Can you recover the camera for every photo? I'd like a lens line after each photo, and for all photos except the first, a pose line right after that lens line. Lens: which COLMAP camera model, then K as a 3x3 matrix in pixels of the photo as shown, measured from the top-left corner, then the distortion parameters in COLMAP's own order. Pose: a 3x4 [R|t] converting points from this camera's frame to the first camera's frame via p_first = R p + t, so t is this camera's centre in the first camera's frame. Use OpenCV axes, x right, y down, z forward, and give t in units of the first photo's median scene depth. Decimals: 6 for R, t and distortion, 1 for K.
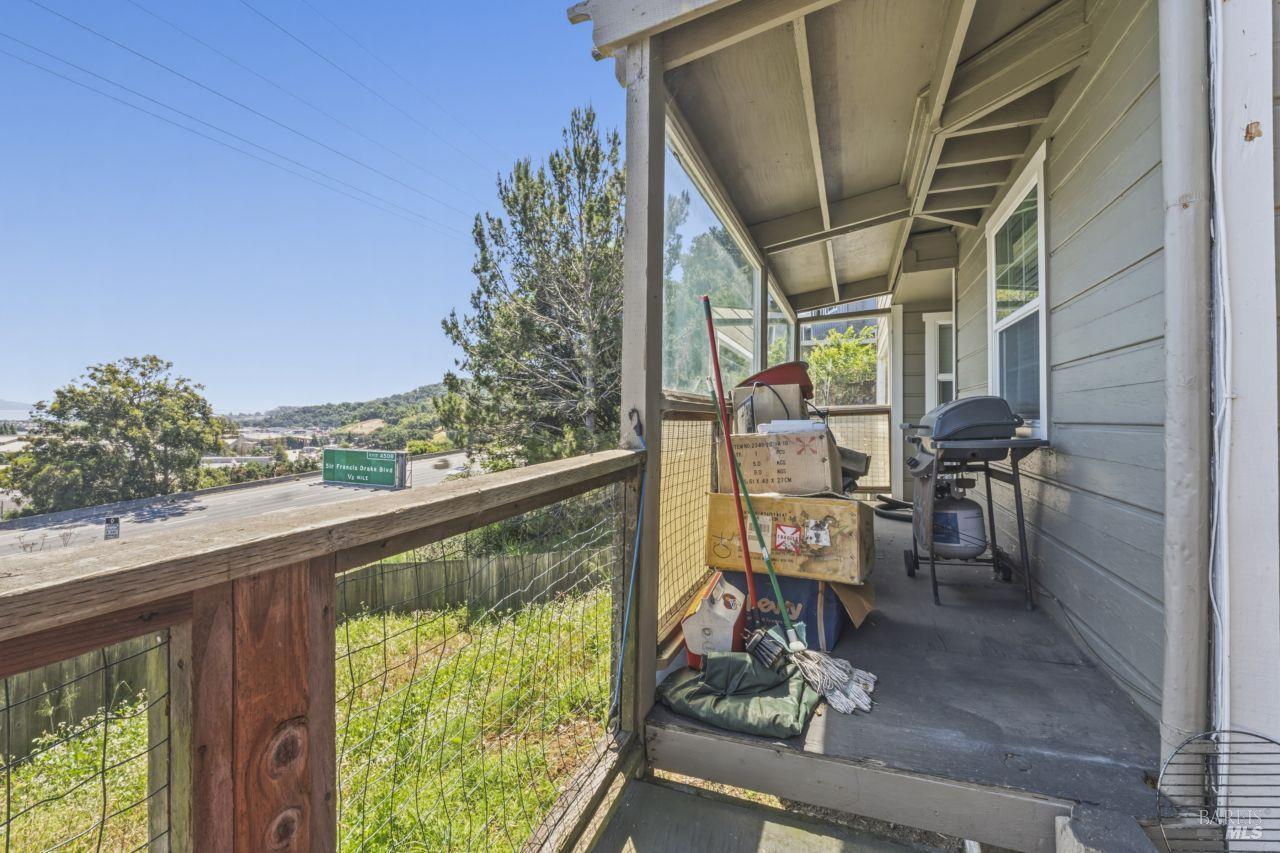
lens RADIAL K [[519.8, 0, 634.3], [0, 519.8, 414.7], [0, 0, 1]] dist [-0.001909, -0.000152]
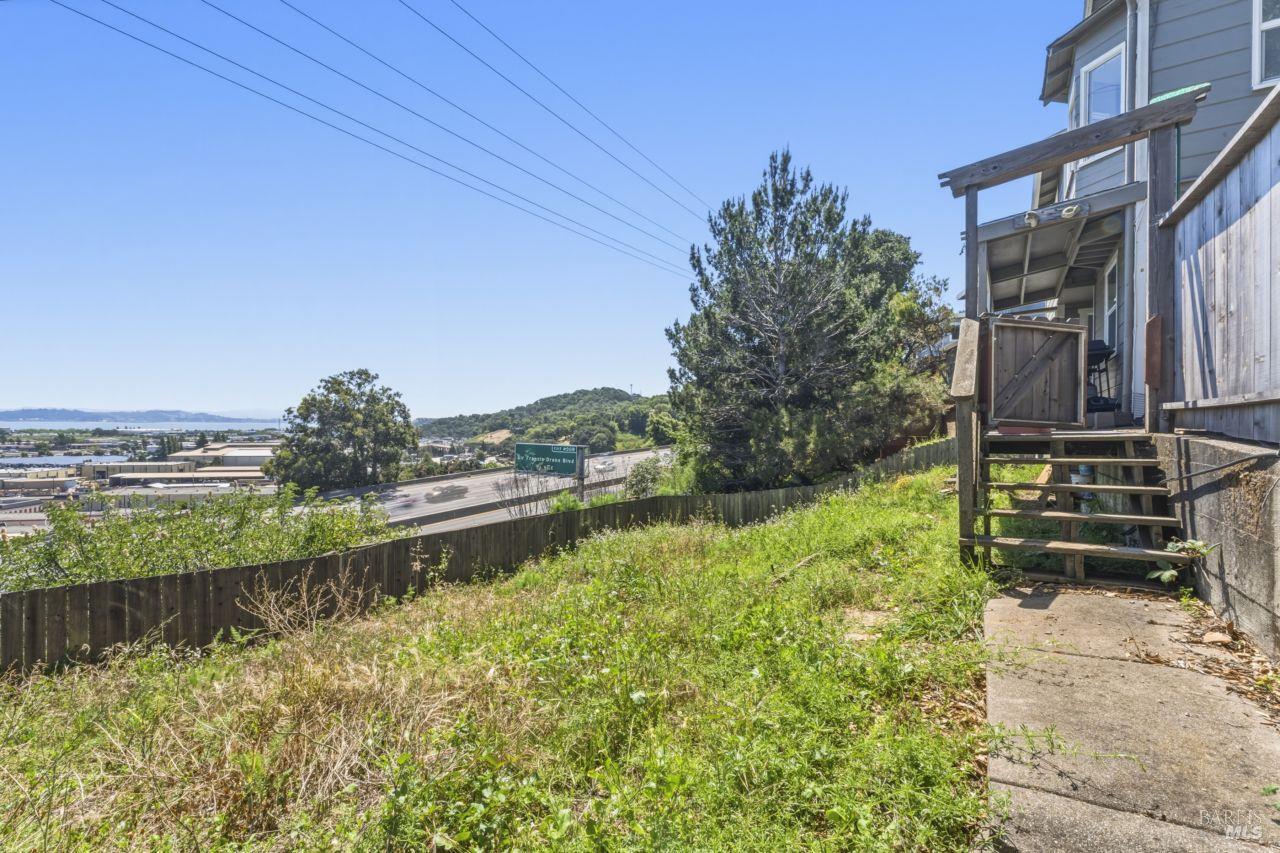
lens RADIAL K [[541.9, 0, 641.3], [0, 541.9, 442.3], [0, 0, 1]] dist [0.002875, 0.000457]
pose [[0.981803, 0.004175, -0.189859, -0.065553], [0.000901, 0.999645, 0.026641, 0.024805], [0.189902, -0.026327, 0.981450, -0.132388]]
